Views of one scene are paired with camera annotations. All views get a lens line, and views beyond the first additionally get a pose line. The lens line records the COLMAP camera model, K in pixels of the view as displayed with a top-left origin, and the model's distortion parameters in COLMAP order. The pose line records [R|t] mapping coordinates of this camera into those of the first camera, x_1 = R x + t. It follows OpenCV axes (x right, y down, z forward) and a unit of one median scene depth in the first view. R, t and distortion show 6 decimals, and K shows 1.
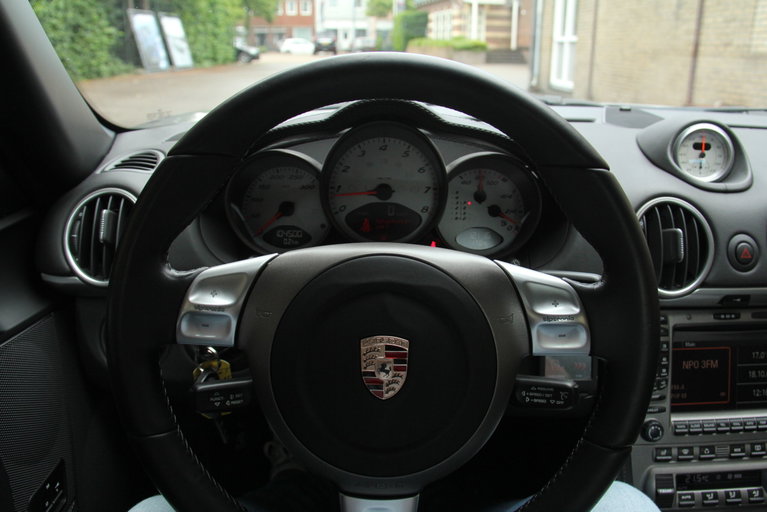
lens RADIAL K [[627.7, 0, 394.1], [0, 627.7, 254.4], [0, 0, 1]] dist [-0.182845, 0.124673]
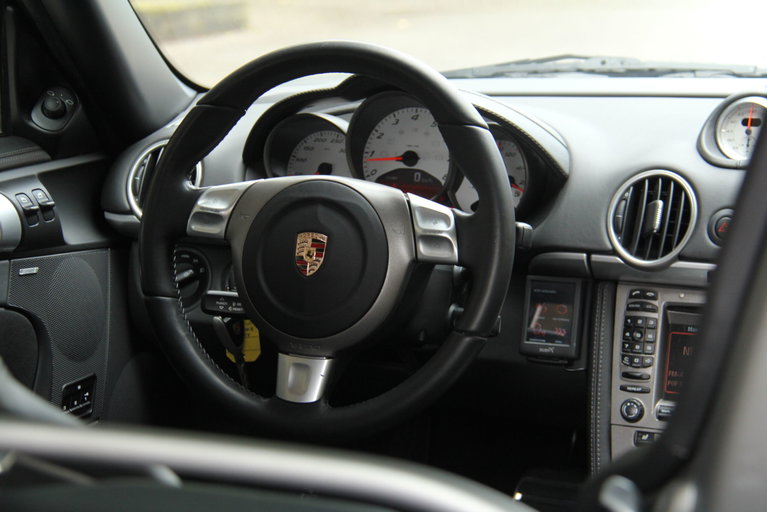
lens RADIAL K [[2121.3, 0, 380.8], [0, 2121.3, 257.9], [0, 0, 1]] dist [0.776773, 0.000000]
pose [[0.910451, 0.063016, -0.408788, 1.448373], [-0.120408, 0.985901, -0.116193, 0.499765], [0.395703, 0.155009, 0.905203, -2.293249]]
